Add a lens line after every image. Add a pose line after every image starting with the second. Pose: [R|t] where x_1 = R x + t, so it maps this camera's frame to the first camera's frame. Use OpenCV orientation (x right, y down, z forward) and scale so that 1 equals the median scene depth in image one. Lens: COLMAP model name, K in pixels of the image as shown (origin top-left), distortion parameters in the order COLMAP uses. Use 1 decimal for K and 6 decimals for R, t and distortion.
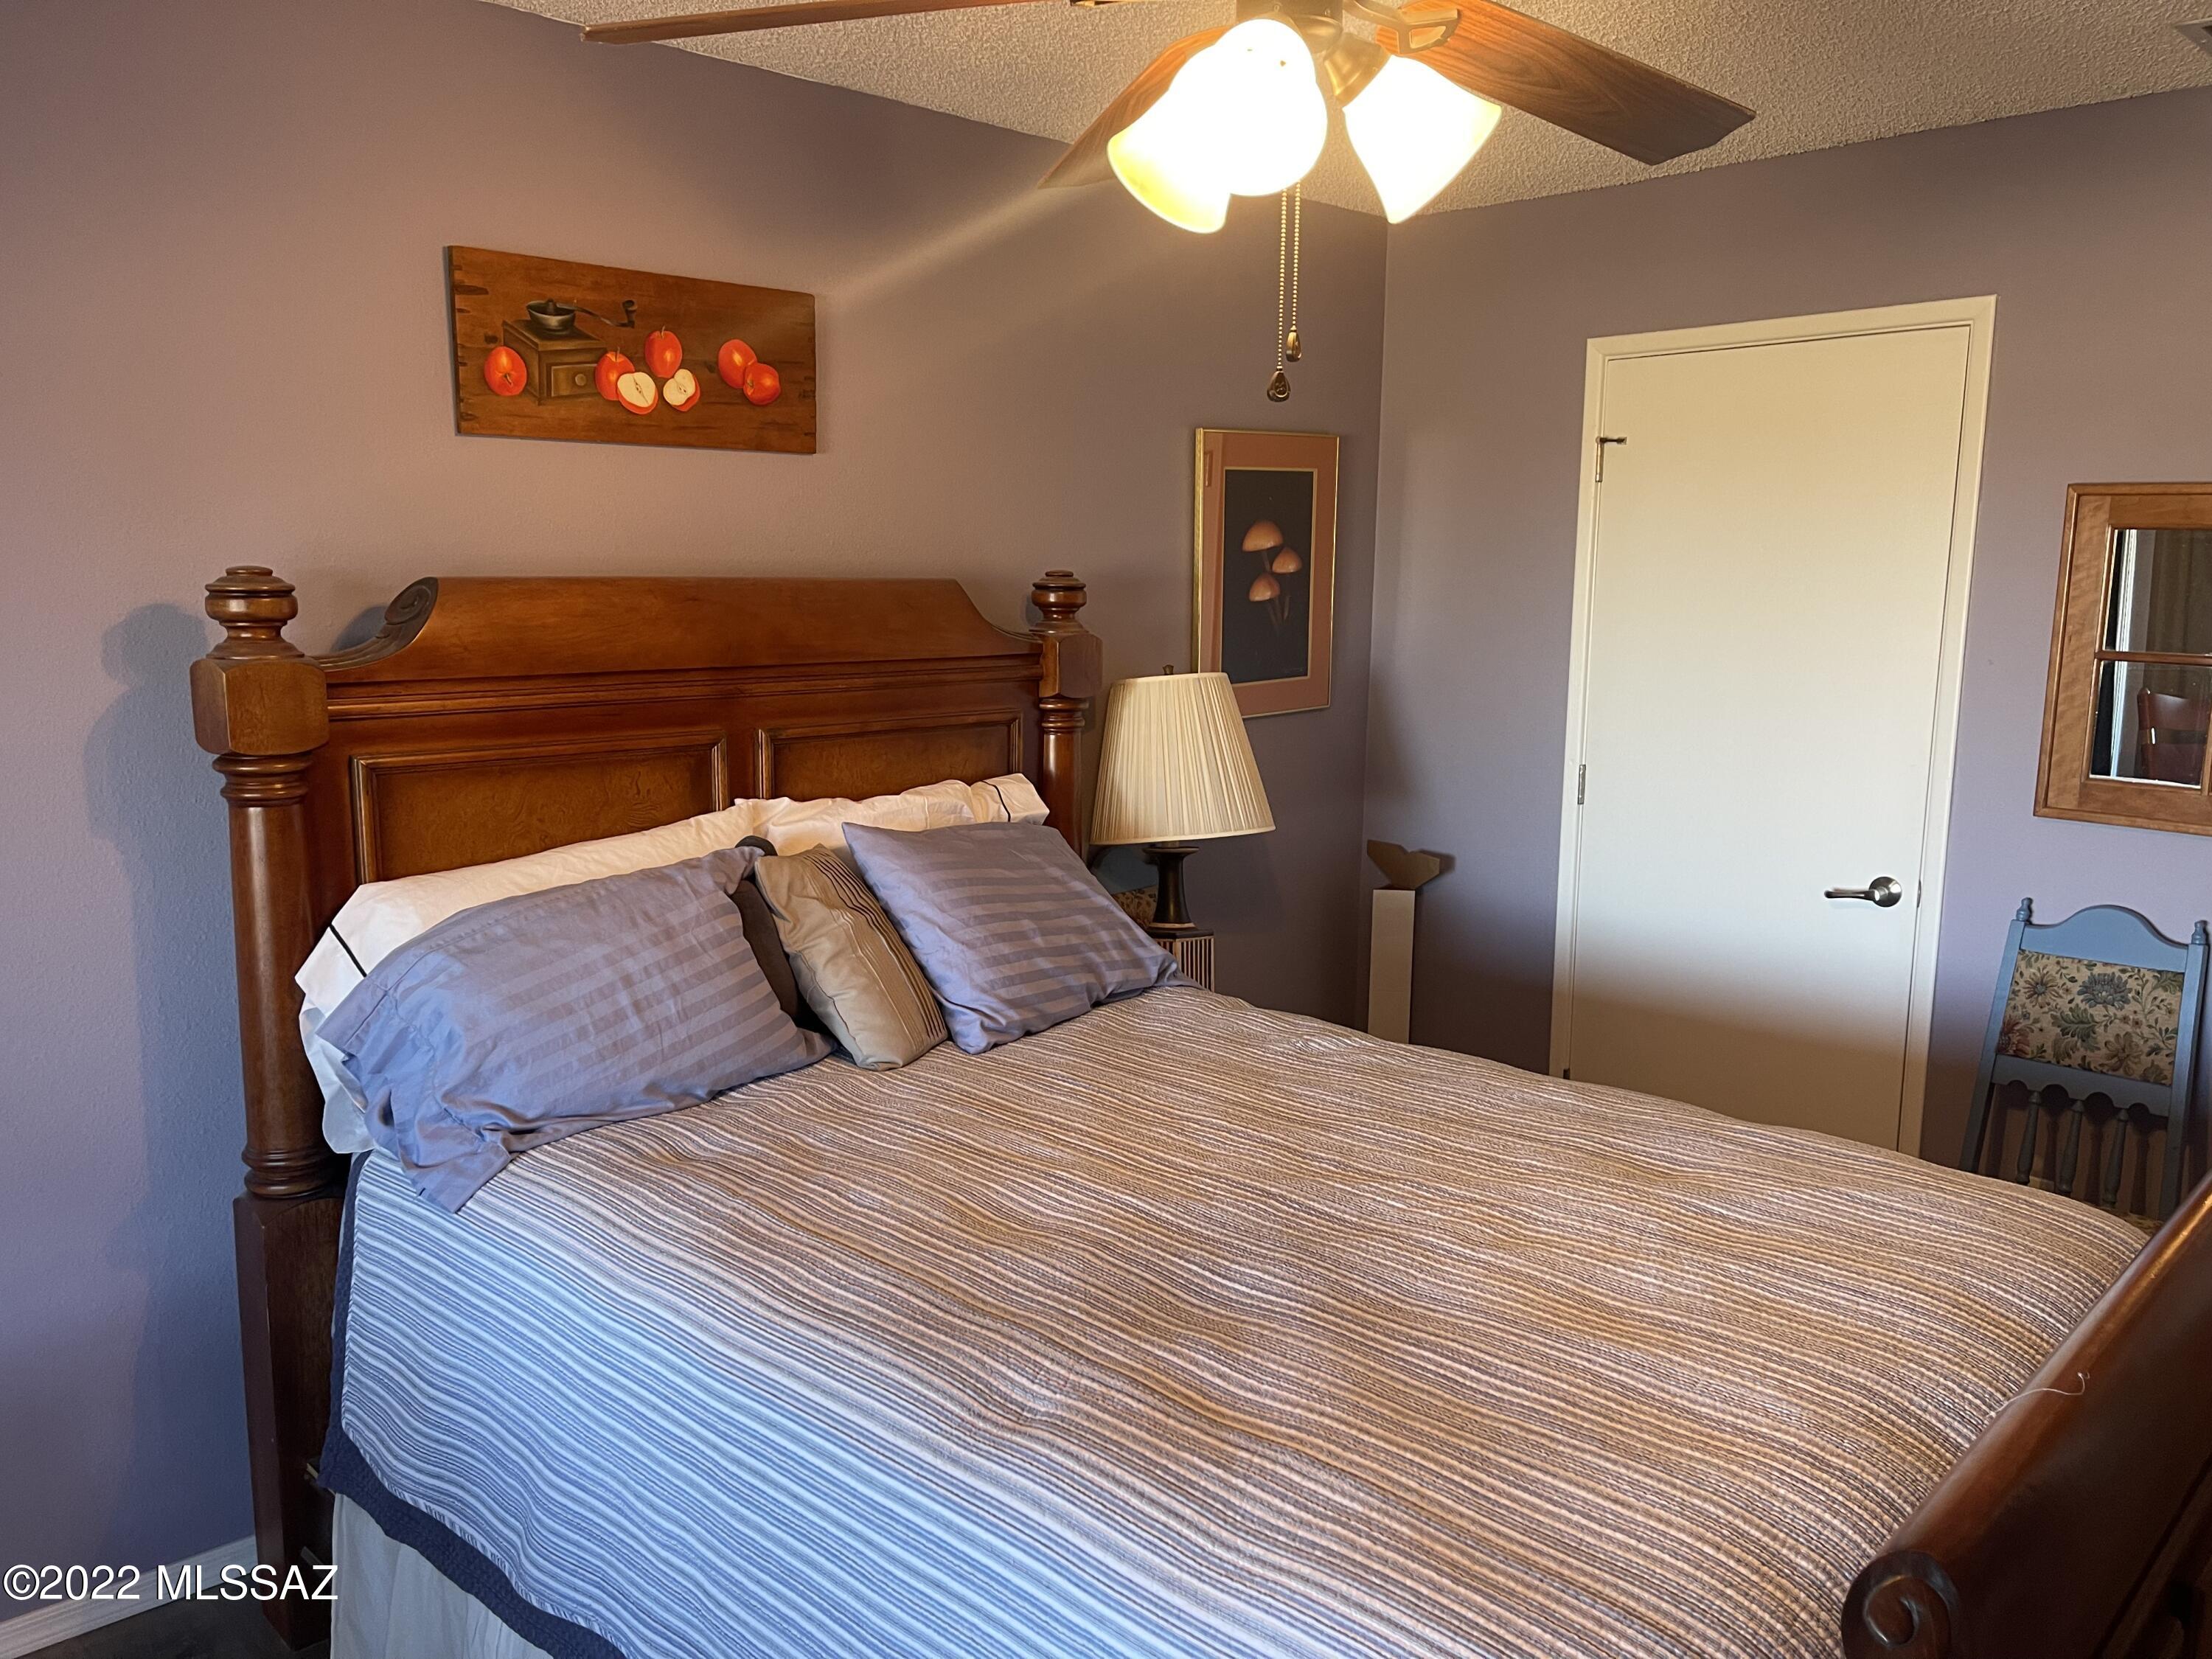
lens RADIAL K [[1664.4, 0, 1116.0], [0, 1664.4, 822.7], [0, 0, 1]] dist [0.077692, -0.107585]
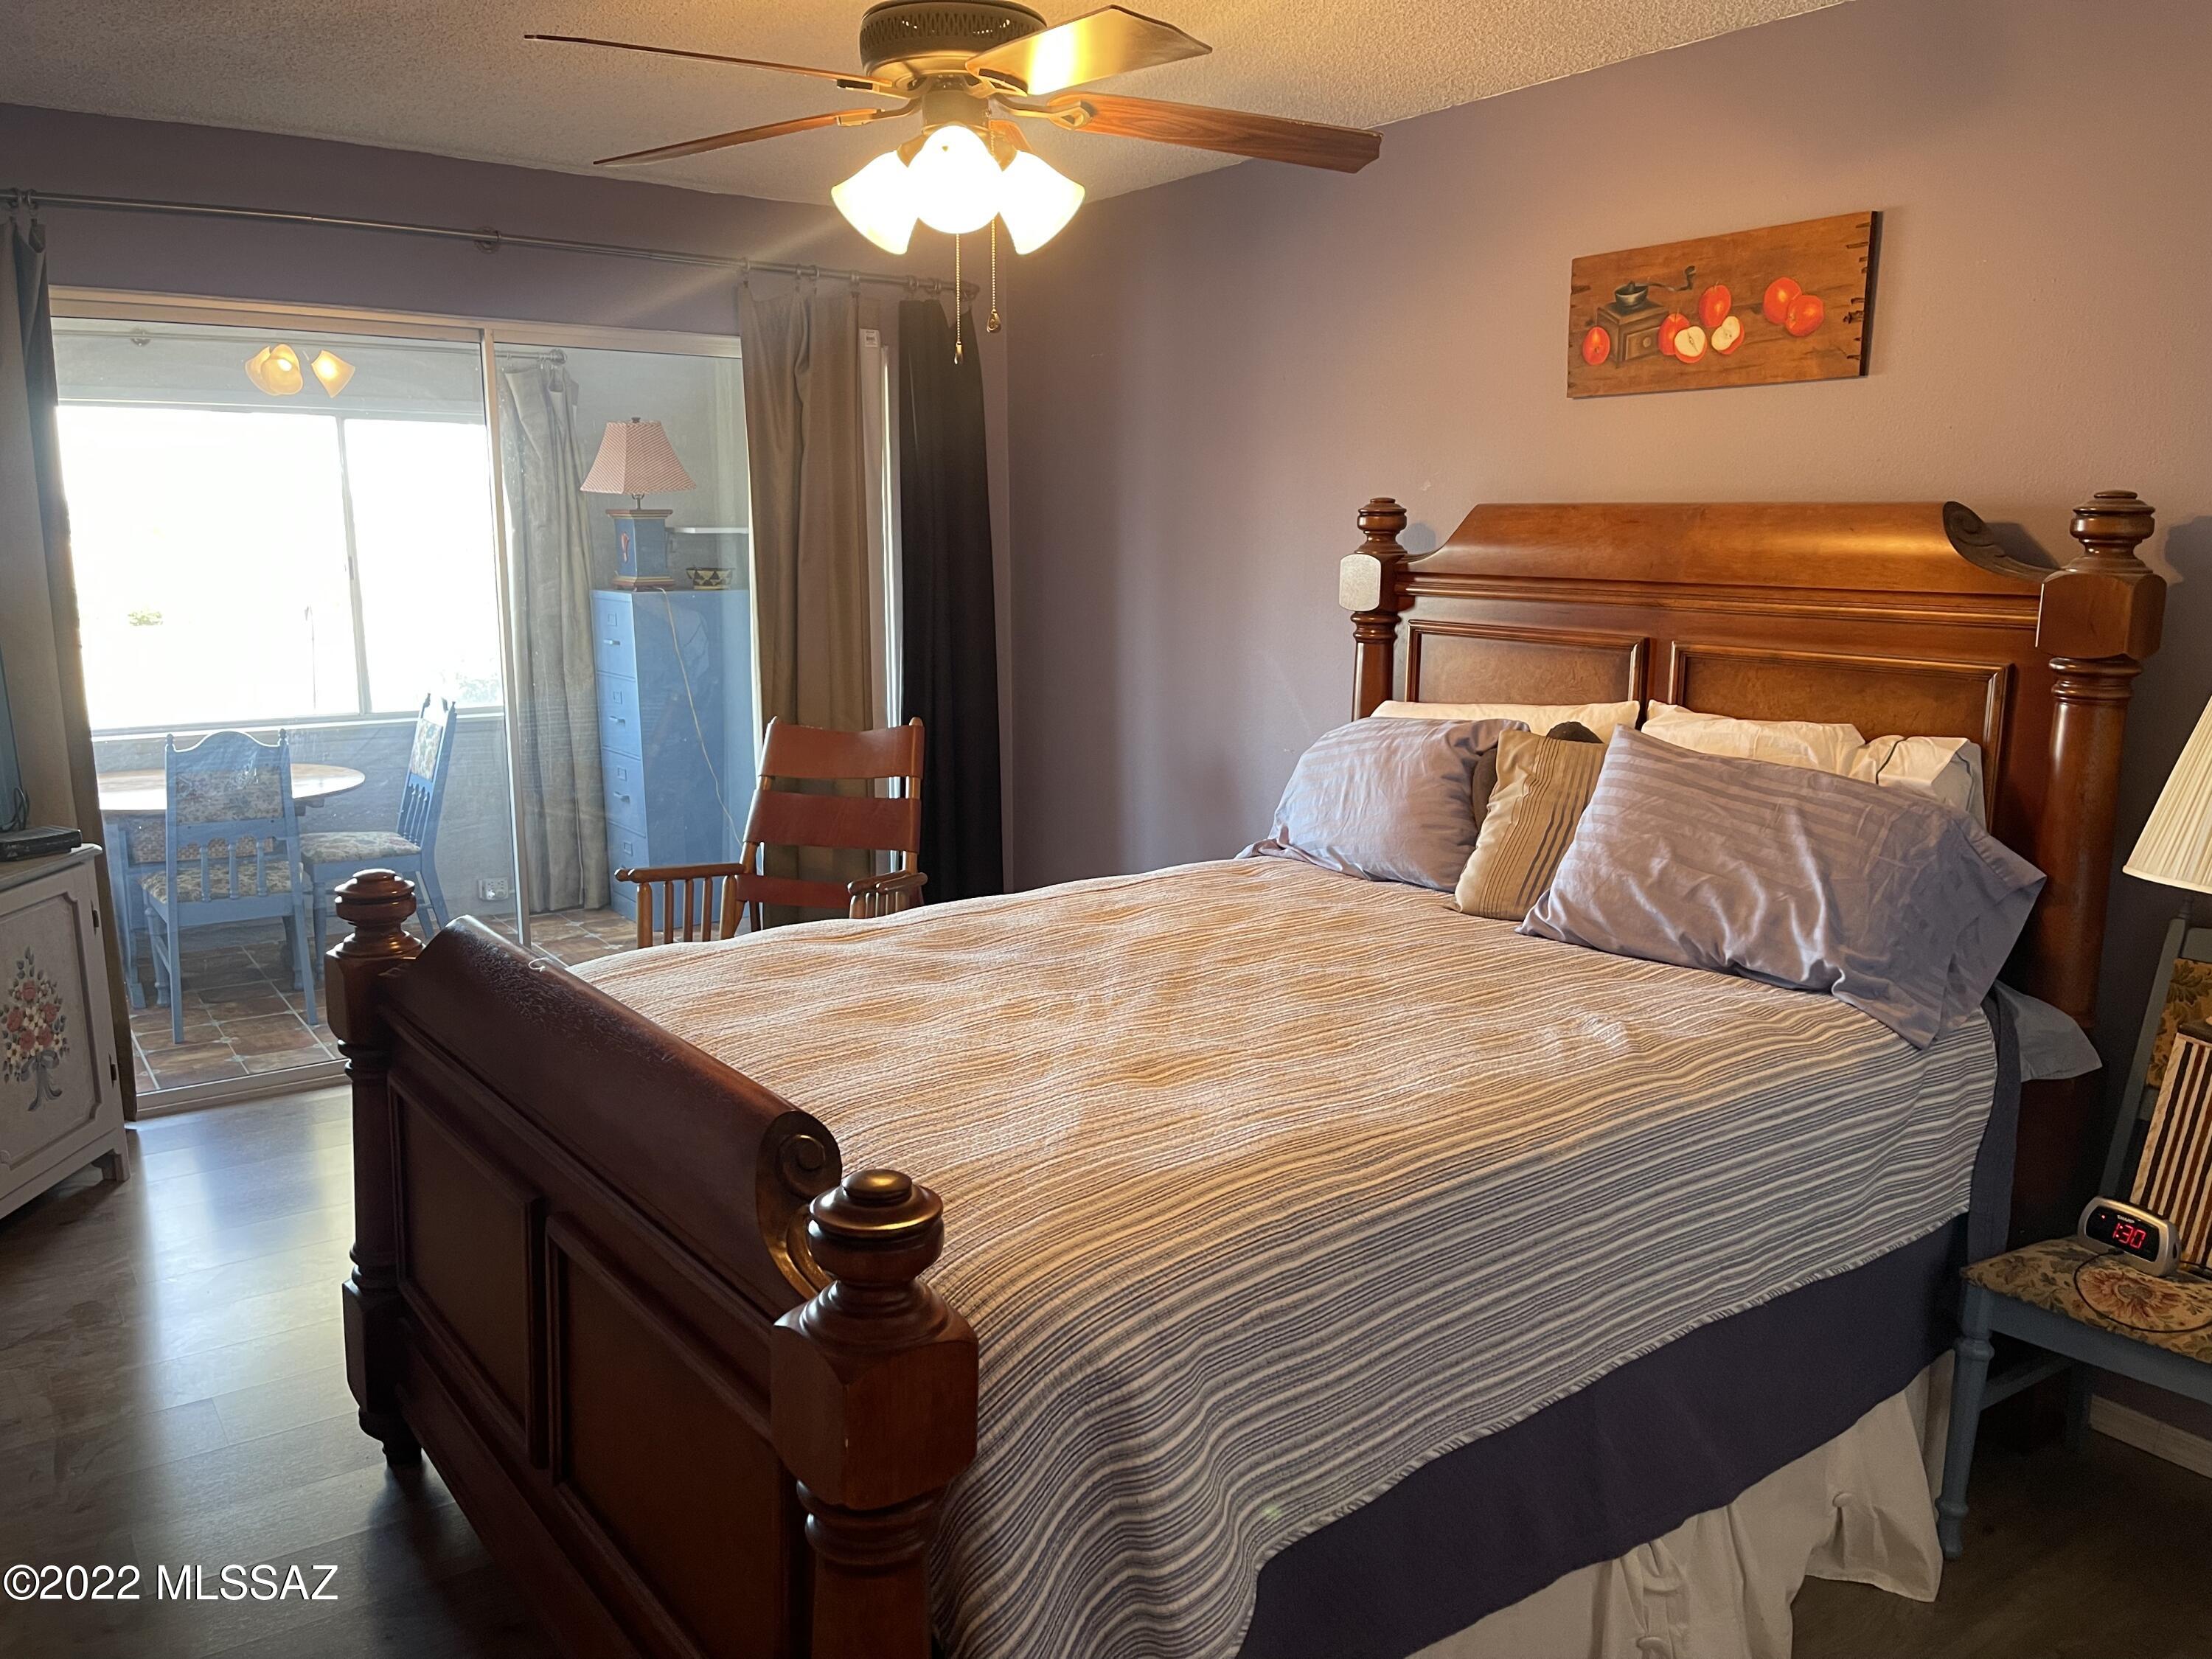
lens RADIAL K [[1664.4, 0, 1116.0], [0, 1664.4, 822.7], [0, 0, 1]] dist [0.077692, -0.107585]
pose [[-0.160203, 0.192143, -0.968202, 0.980162], [-0.140789, 0.966395, 0.215080, -0.129836], [0.976992, 0.170769, -0.127768, 0.815149]]
